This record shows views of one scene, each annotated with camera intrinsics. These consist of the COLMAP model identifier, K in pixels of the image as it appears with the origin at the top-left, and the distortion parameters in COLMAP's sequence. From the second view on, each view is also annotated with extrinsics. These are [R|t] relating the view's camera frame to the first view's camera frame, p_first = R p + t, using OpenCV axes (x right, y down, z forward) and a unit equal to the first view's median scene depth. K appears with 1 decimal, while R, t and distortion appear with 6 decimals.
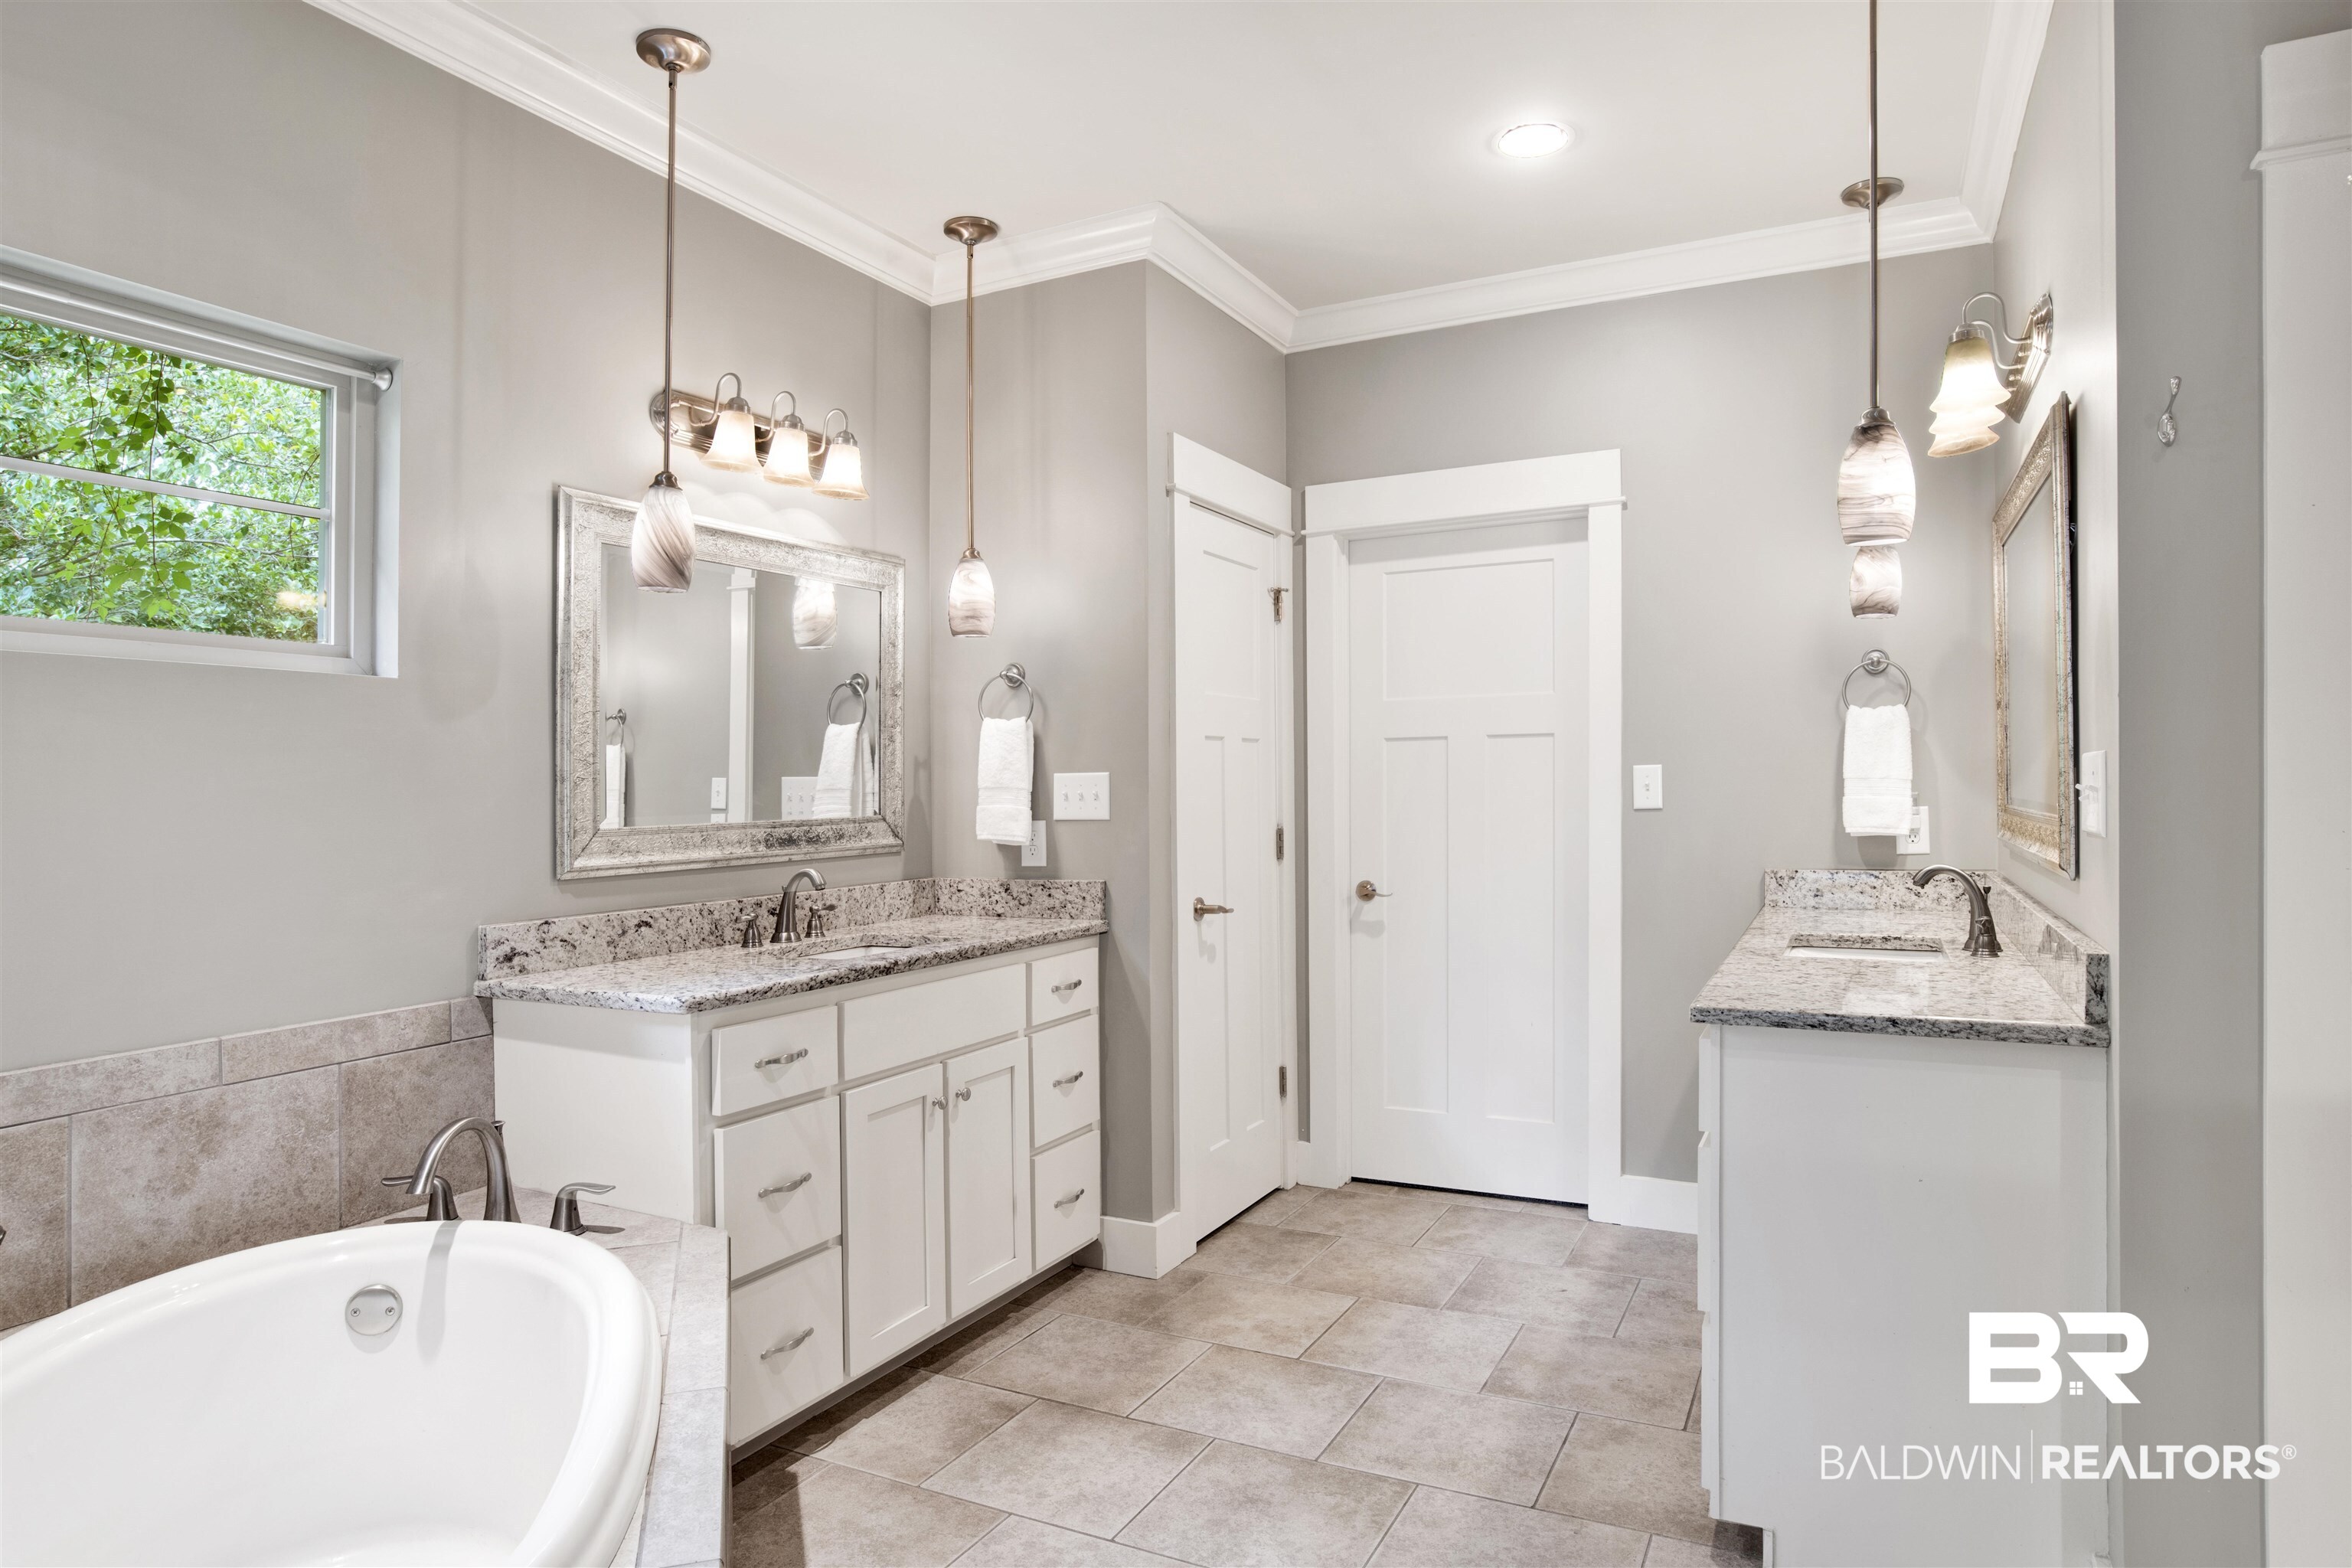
lens RADIAL K [[1333.5, 0, 1176.0], [0, 1333.5, 784.0], [0, 0, 1]] dist [-0.043800, 0.002477]
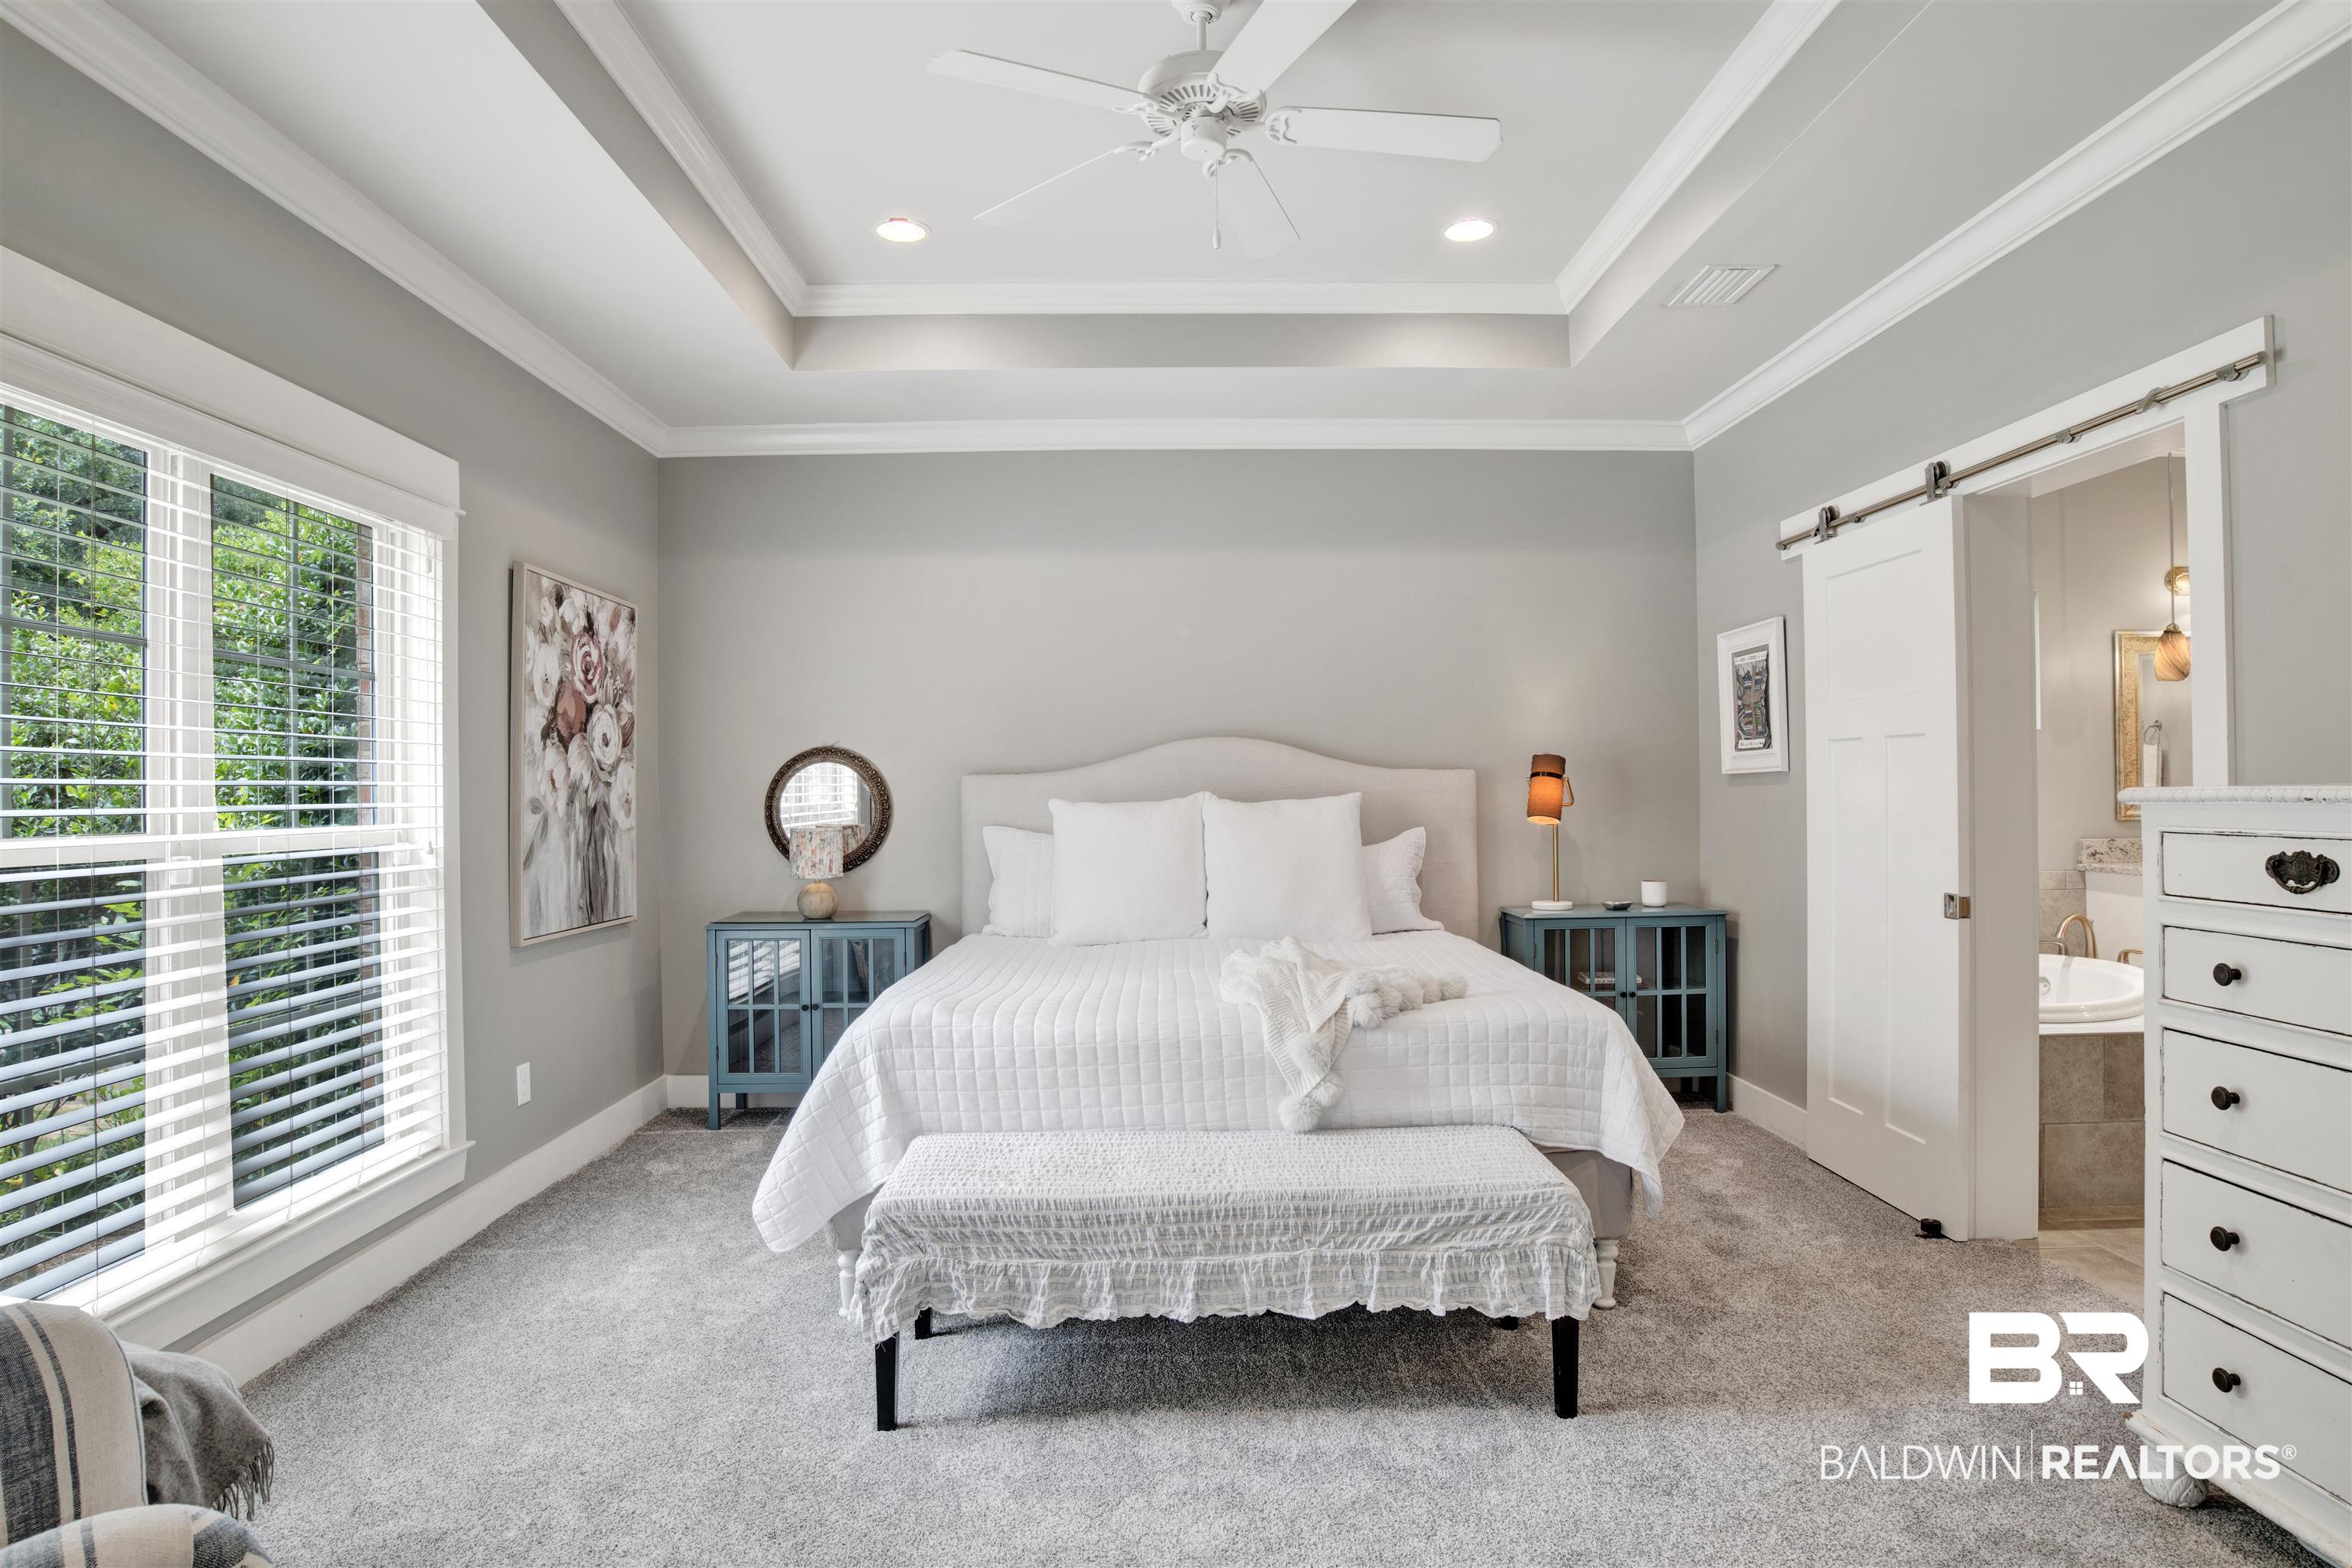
lens RADIAL K [[1286.5, 0, 1176.0], [0, 1286.5, 784.0], [0, 0, 1]] dist [-0.036588, 0.000077]
pose [[0.487381, -0.000067, -0.873190, 0.682046], [-0.001635, 0.999998, -0.000989, 0.022557], [0.873188, 0.001909, 0.487380, -1.586879]]
